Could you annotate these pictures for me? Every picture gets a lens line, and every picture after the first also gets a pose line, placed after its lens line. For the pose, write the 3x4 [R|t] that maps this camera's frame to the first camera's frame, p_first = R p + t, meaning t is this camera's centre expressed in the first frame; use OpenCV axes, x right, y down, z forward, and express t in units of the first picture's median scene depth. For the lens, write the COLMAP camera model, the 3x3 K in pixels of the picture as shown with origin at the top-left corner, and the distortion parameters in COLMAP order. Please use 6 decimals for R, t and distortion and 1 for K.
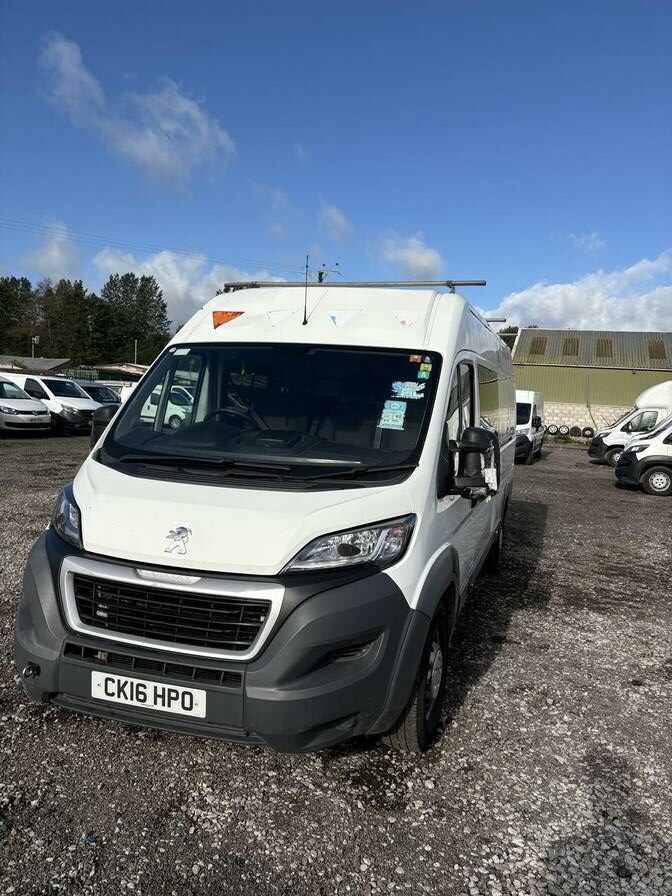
lens RADIAL K [[705.2, 0, 337.4], [0, 705.2, 450.2], [0, 0, 1]] dist [0.038203, -0.033140]
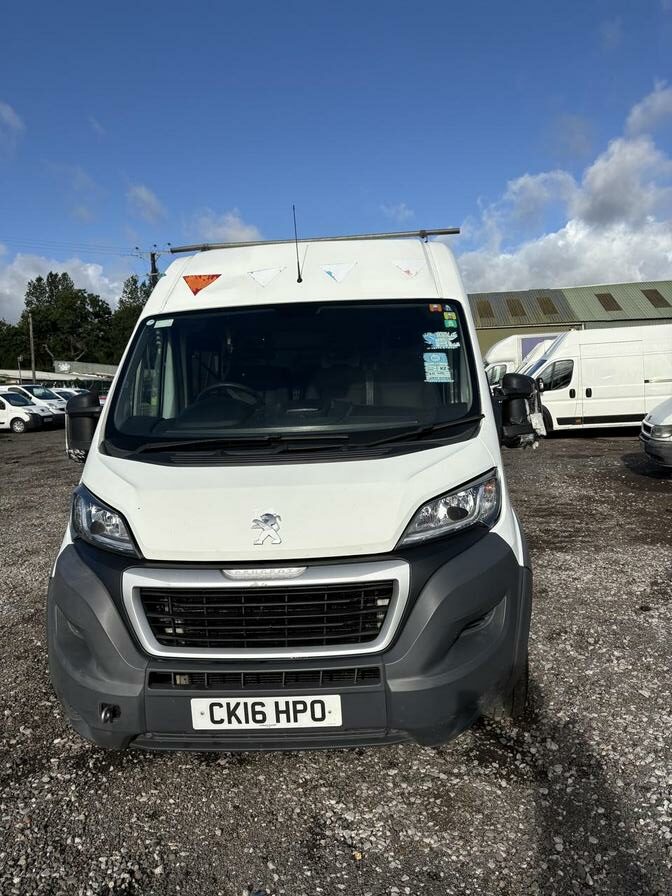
lens RADIAL K [[705.2, 0, 332.1], [0, 705.2, 442.0], [0, 0, 1]] dist [0.038203, -0.033140]
pose [[0.965762, -0.117850, 0.231118, -0.309727], [0.114110, 0.993029, 0.029532, 0.005045], [-0.232987, -0.002148, 0.972477, 0.137221]]
